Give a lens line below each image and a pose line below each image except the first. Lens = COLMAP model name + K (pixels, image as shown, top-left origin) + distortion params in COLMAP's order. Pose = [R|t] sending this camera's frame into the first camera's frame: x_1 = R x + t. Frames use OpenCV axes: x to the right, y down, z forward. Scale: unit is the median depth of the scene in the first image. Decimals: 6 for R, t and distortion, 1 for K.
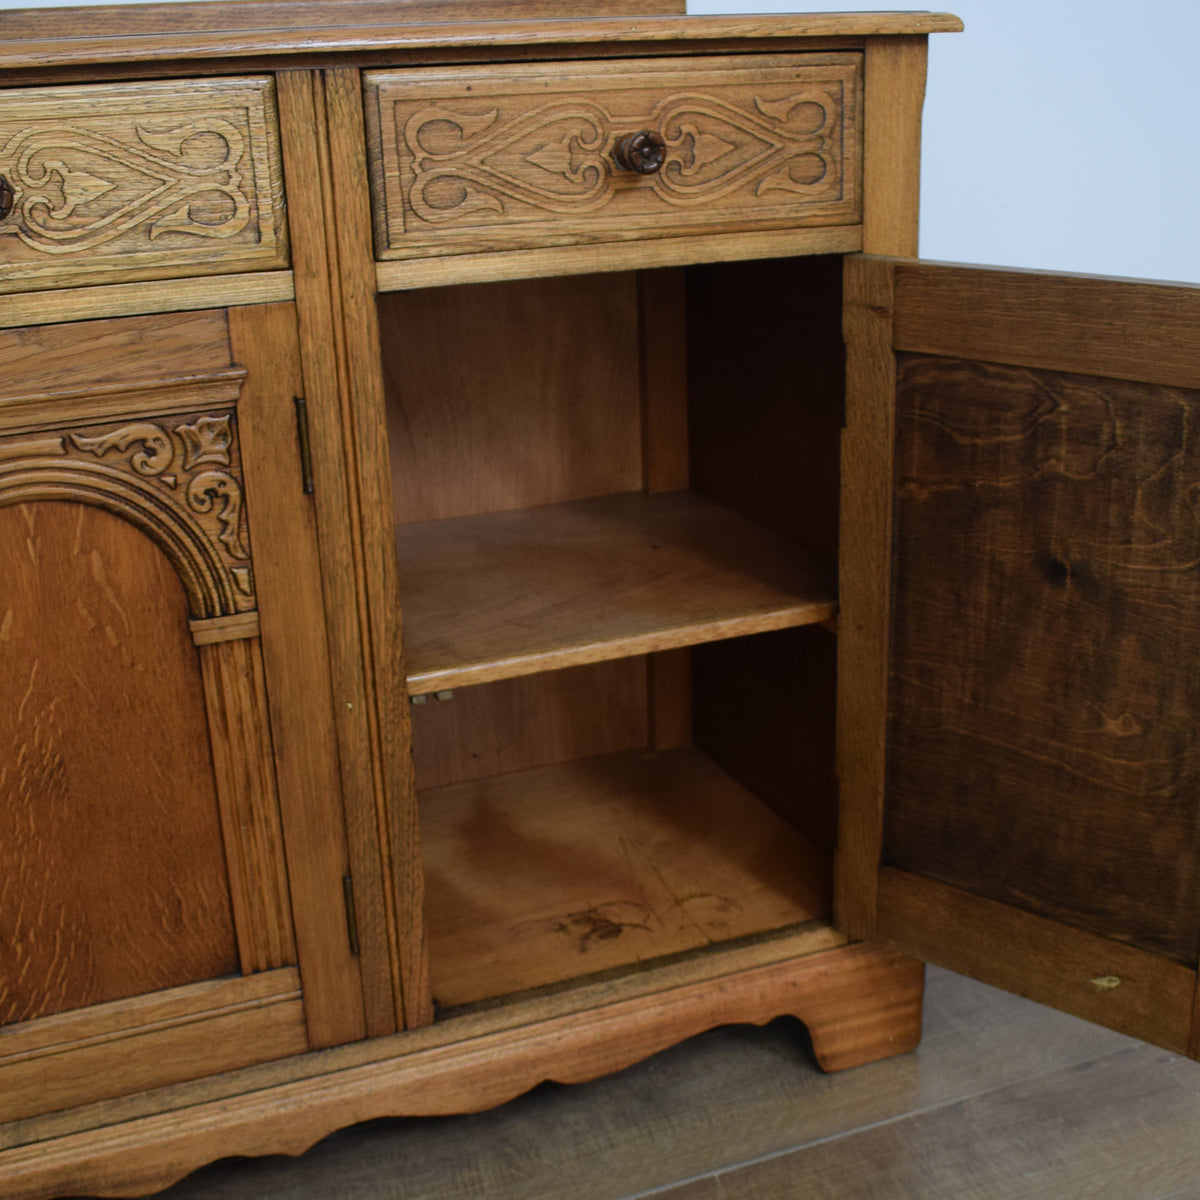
lens RADIAL K [[1670.8, 0, 601.8], [0, 1670.8, 686.1], [0, 0, 1]] dist [-0.105882, 0.032217]
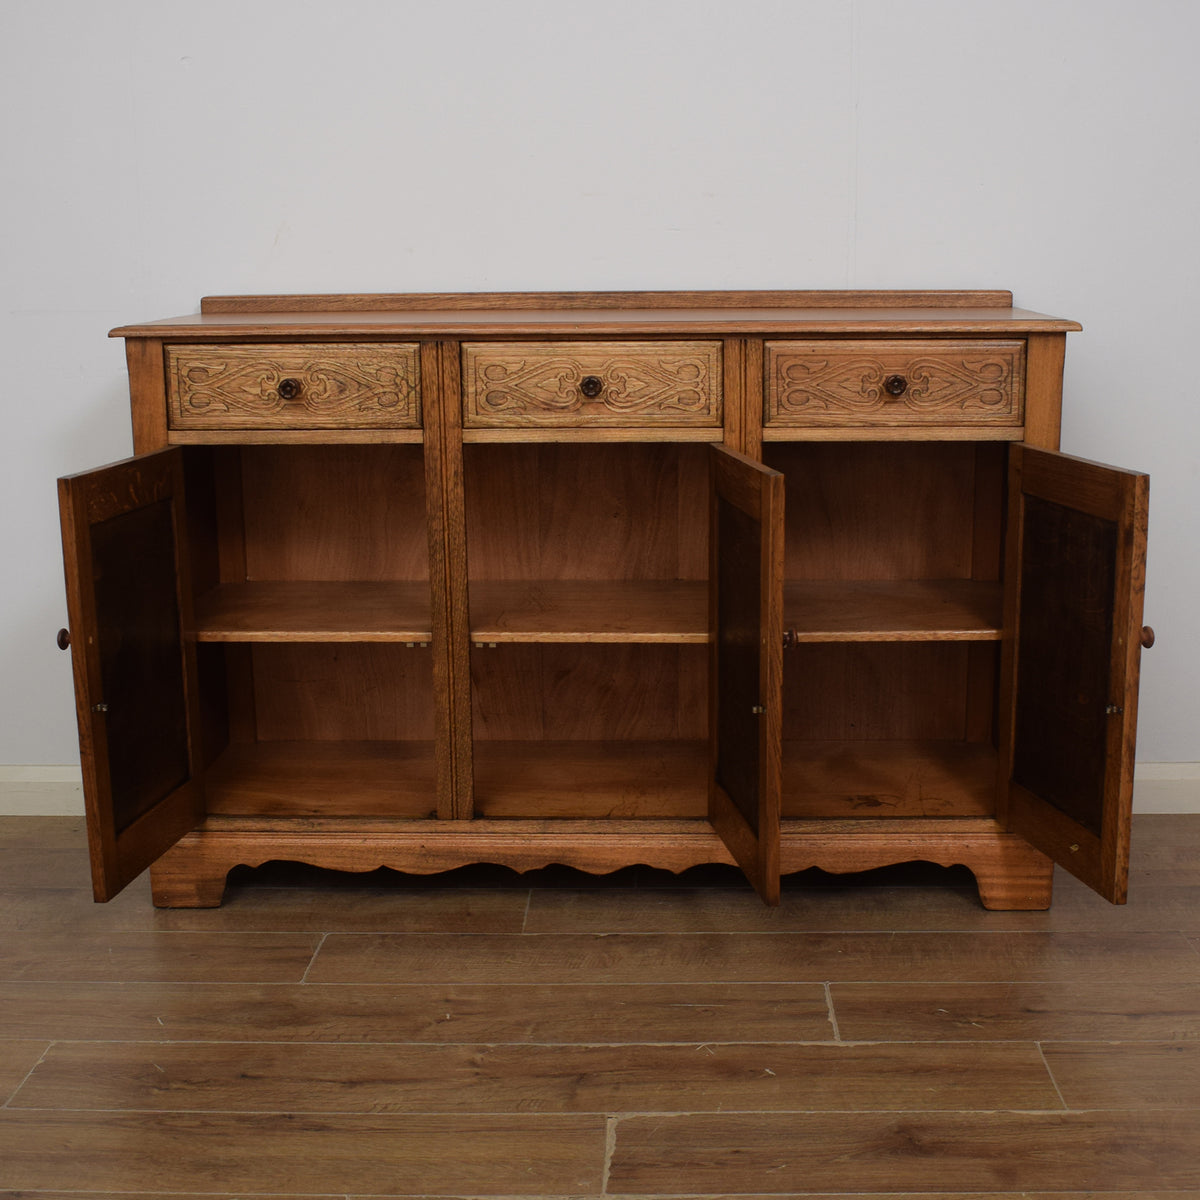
lens RADIAL K [[1792.4, 0, 616.8], [0, 1792.4, 688.8], [0, 0, 1]] dist [-0.096153, 0.000440]
pose [[0.912644, 0.123375, -0.389692, 0.634028], [-0.164920, 0.983461, -0.074874, 0.280311], [0.374009, 0.132602, 0.917896, -1.147253]]
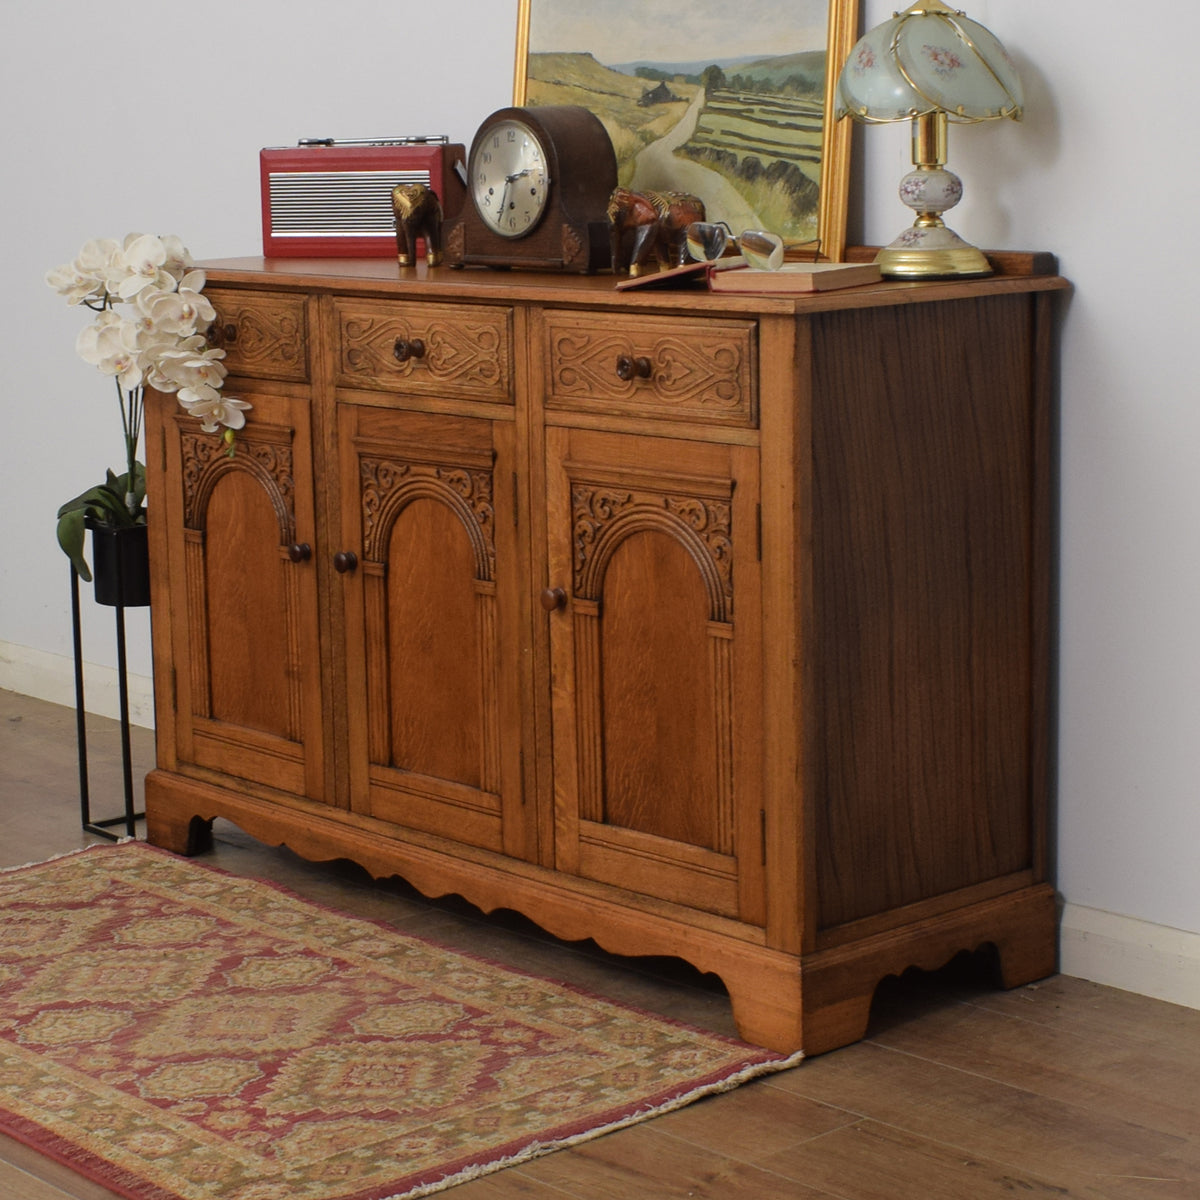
lens RADIAL K [[2784.8, 0, 536.9], [0, 2784.8, 596.8], [0, 0, 1]] dist [-0.097369, -0.240006]
pose [[0.320507, 0.189910, -0.928014, 2.789713], [-0.325087, 0.942247, 0.080548, -0.306419], [0.889716, 0.275869, 0.363734, -0.079350]]
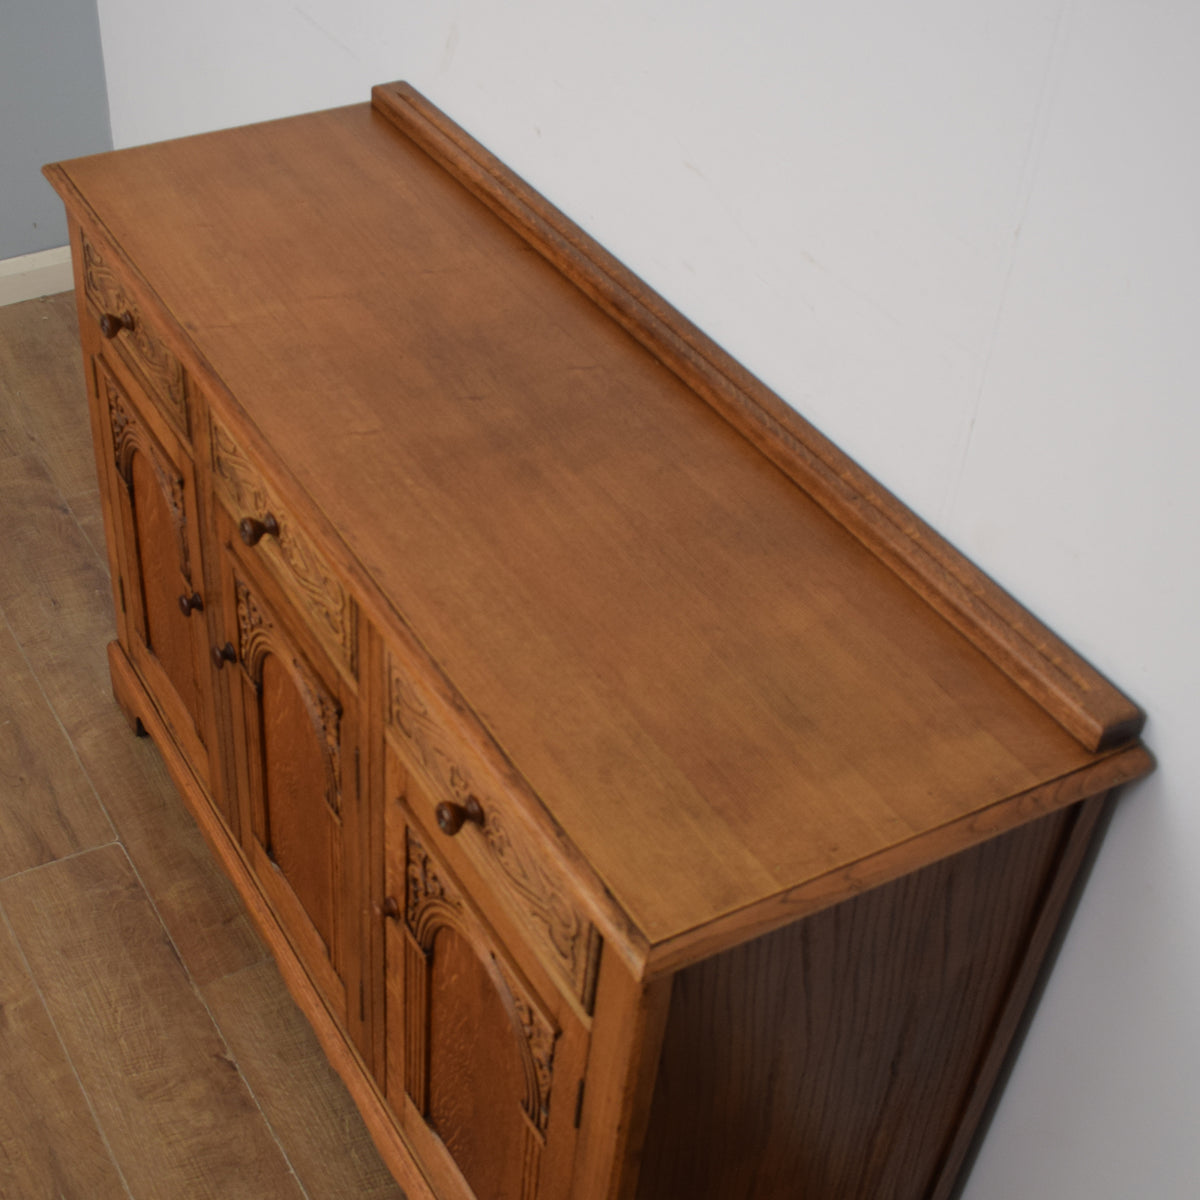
lens RADIAL K [[1748.9, 0, 460.5], [0, 1748.9, 644.1], [0, 0, 1]] dist [-0.091288, -0.020899]
pose [[0.092022, 0.677230, -0.729994, 0.880860], [-0.380629, 0.701355, 0.602680, -1.198654], [0.920138, 0.222397, 0.322314, 0.580174]]
